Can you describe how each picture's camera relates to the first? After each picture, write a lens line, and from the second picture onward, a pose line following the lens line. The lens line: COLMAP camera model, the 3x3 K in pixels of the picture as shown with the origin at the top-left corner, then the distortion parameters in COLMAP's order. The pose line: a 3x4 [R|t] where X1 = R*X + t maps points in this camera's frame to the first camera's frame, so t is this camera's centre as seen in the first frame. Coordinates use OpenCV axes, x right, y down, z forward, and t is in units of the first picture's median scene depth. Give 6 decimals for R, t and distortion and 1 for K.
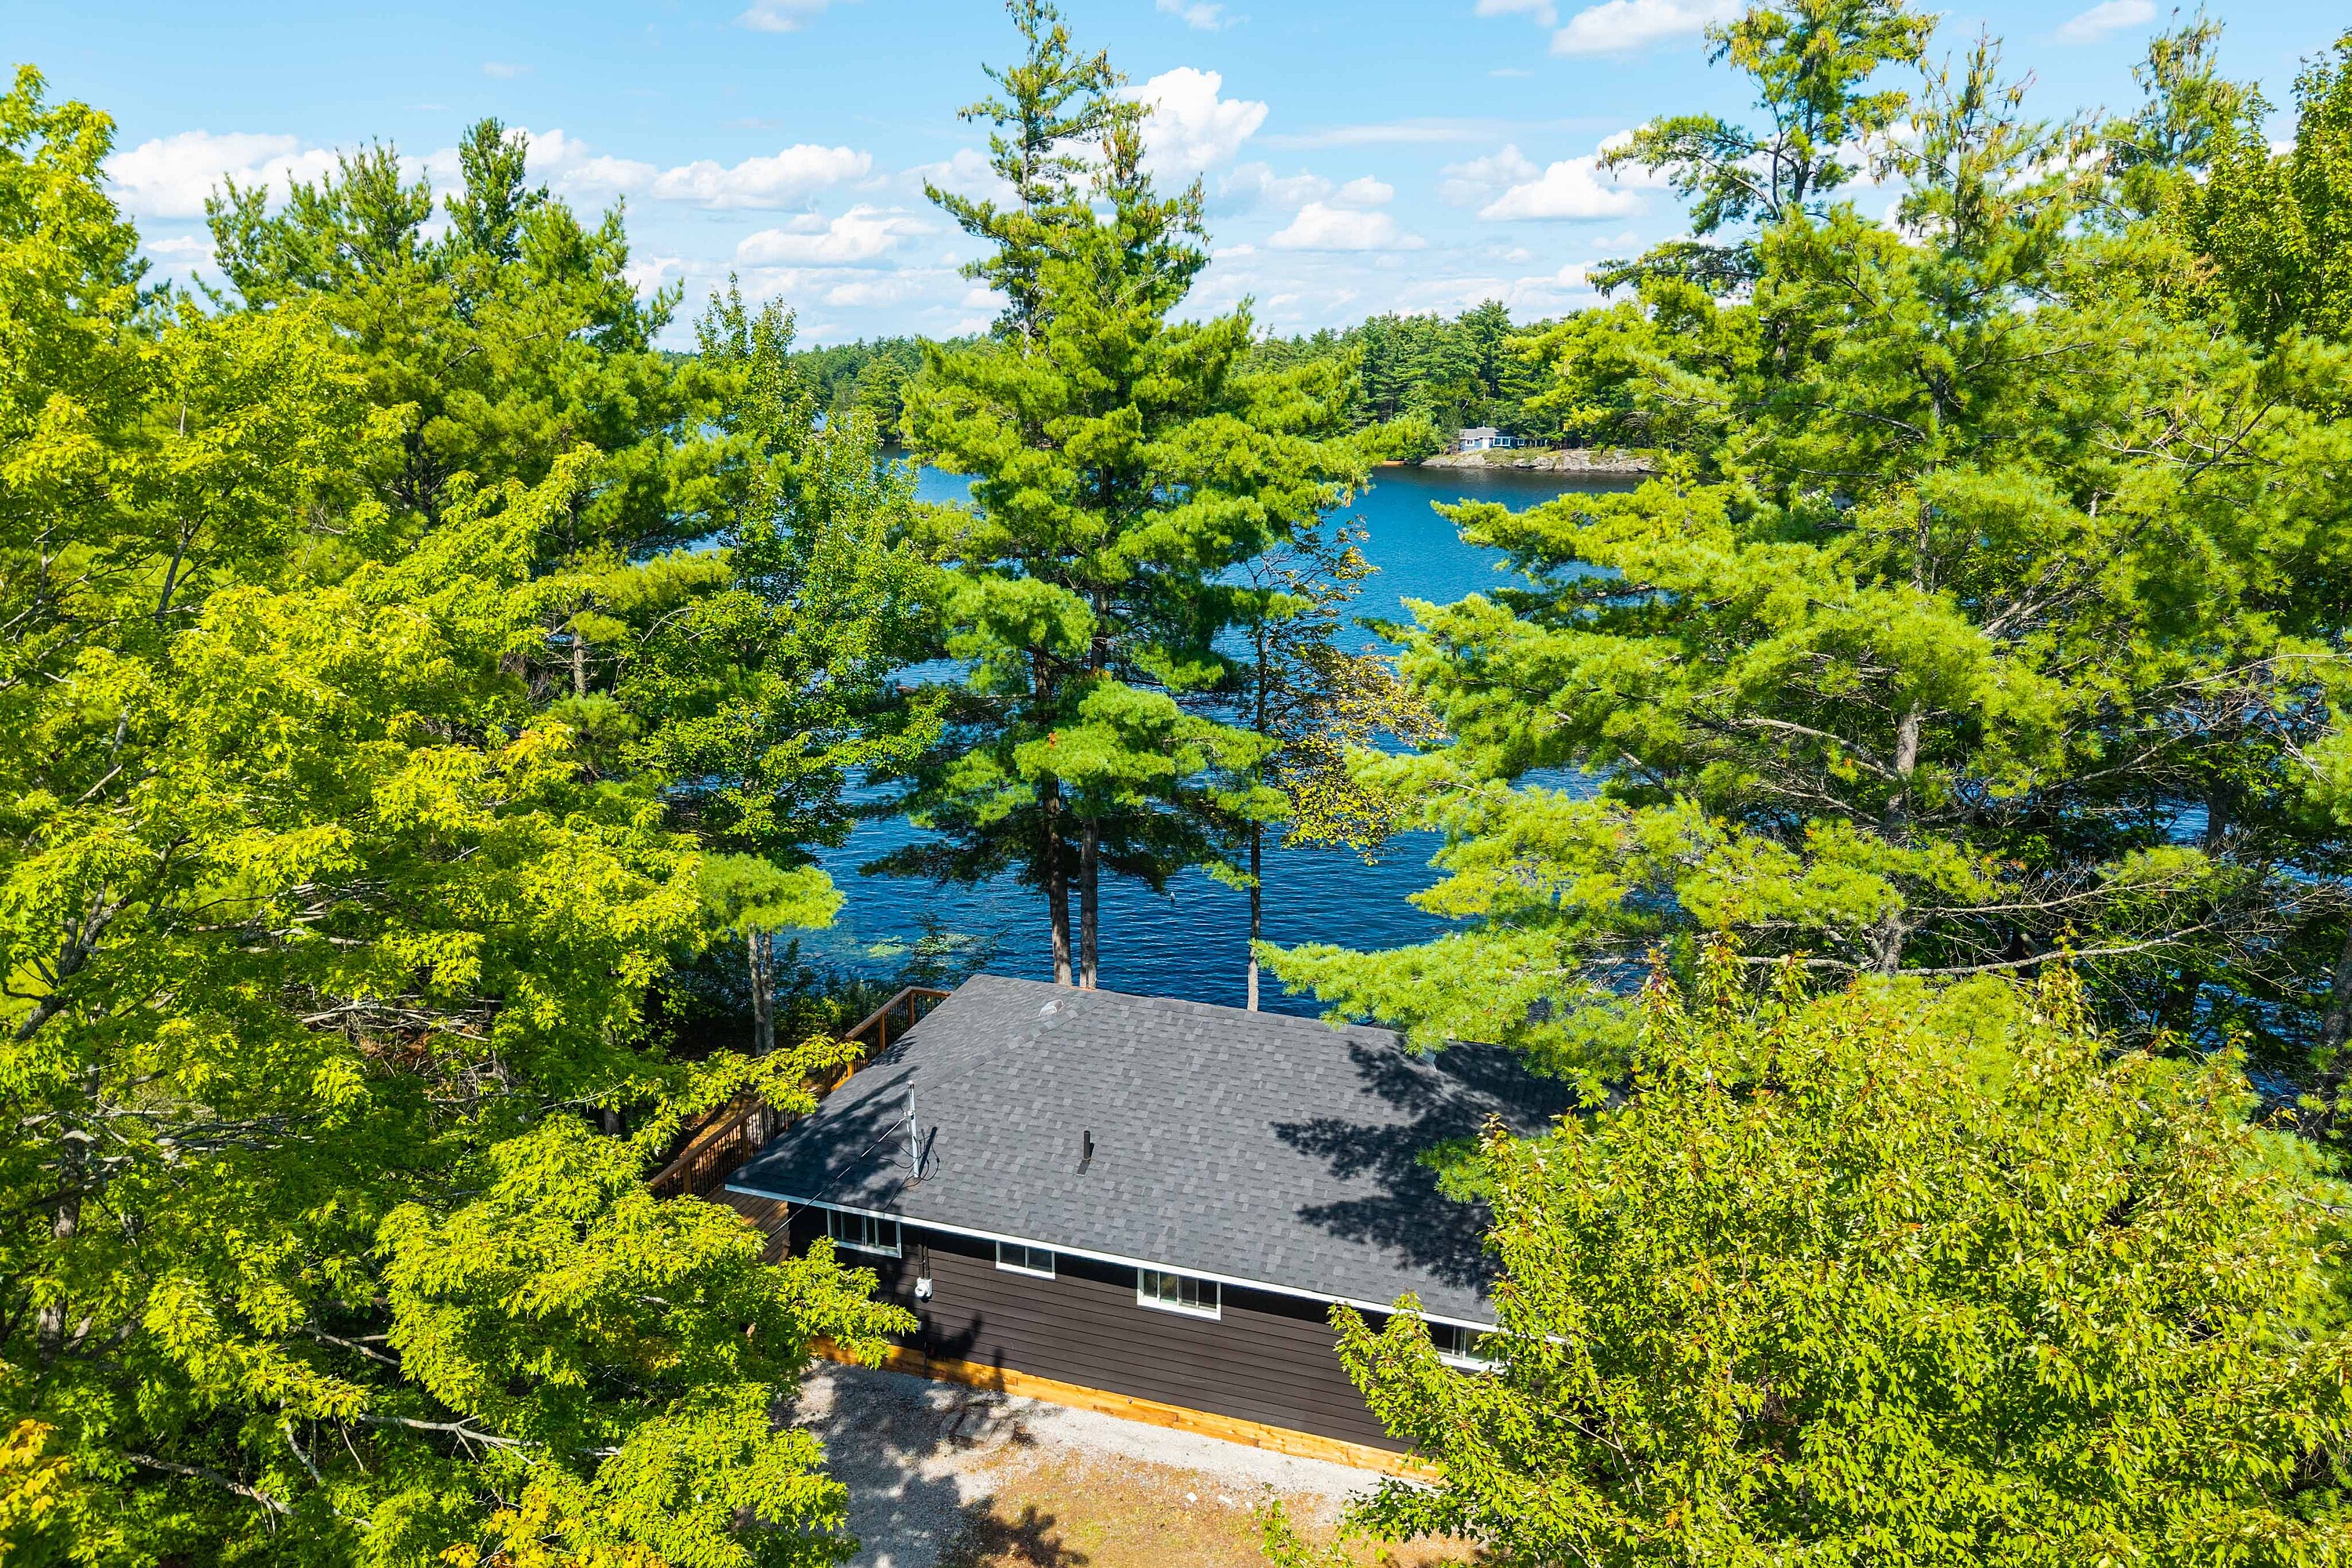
lens RADIAL K [[1617.4, 0, 1165.3], [0, 1617.4, 792.7], [0, 0, 1]] dist [0.038971, -0.044850]
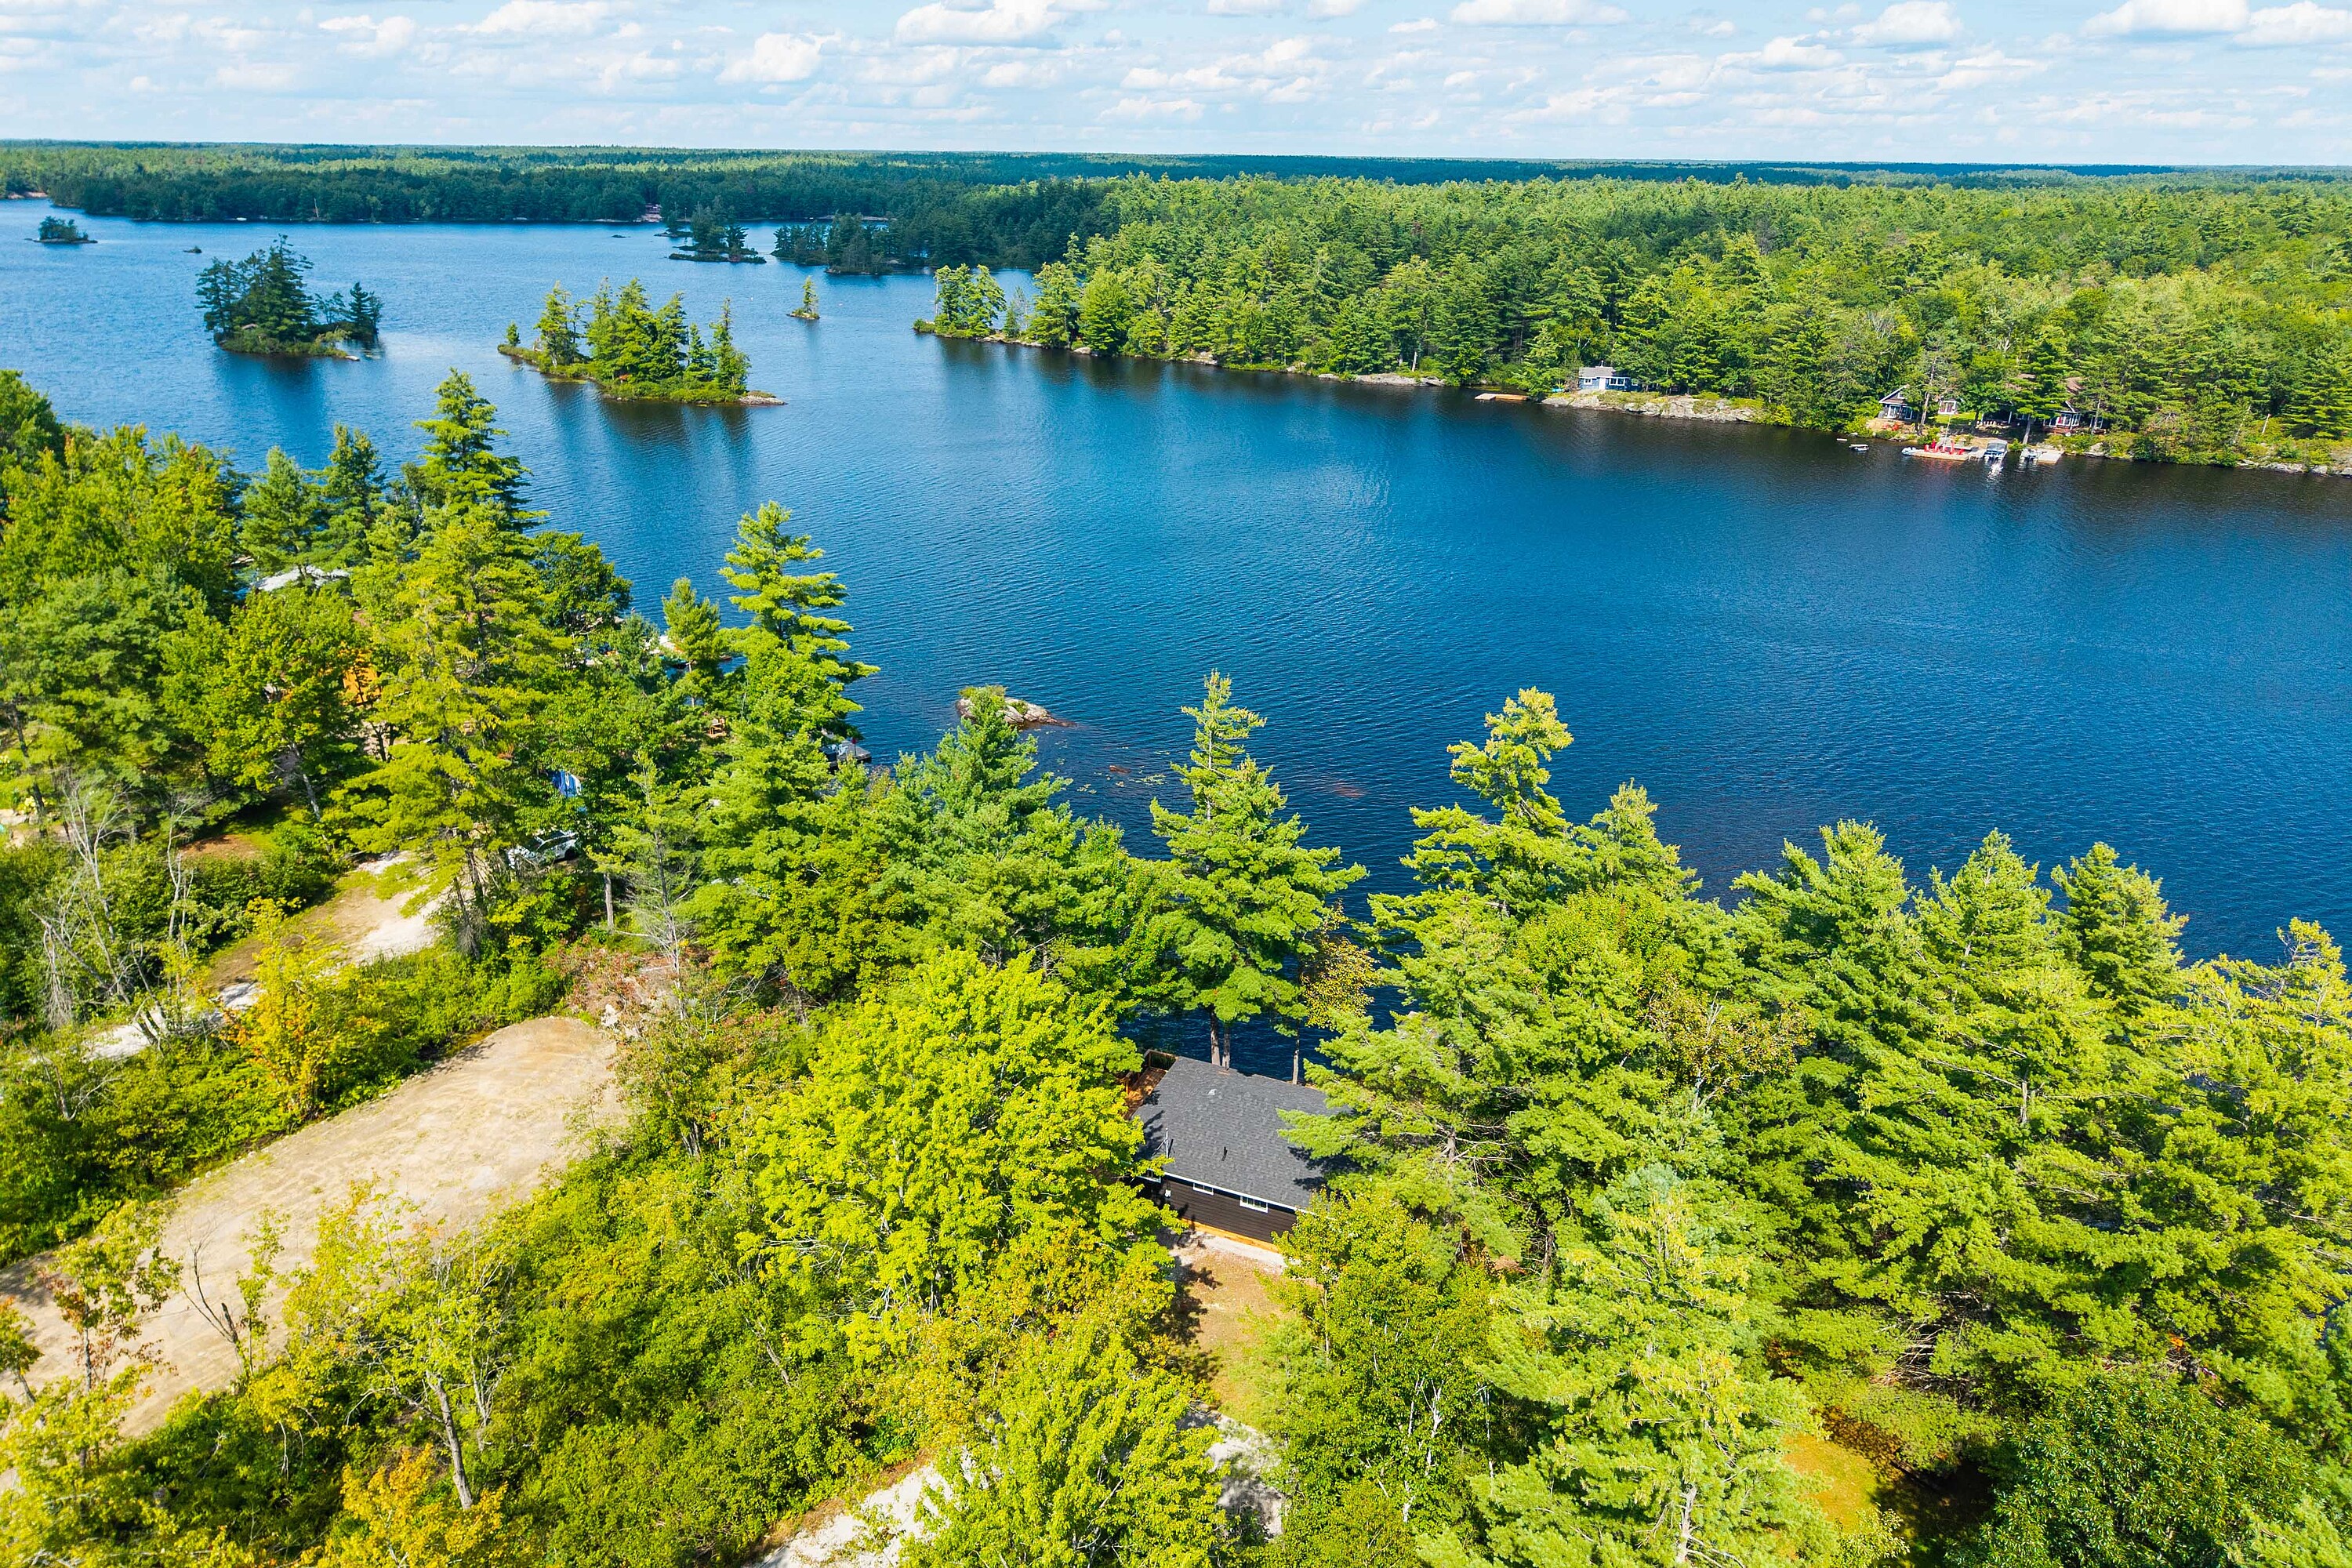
lens RADIAL K [[1617.4, 0, 1153.1], [0, 1617.4, 795.5], [0, 0, 1]] dist [0.038971, -0.044850]
pose [[0.995162, 0.038072, -0.090571, 0.060834], [-0.026954, 0.992292, 0.120955, -0.741104], [0.094478, -0.117929, 0.988517, -1.761376]]
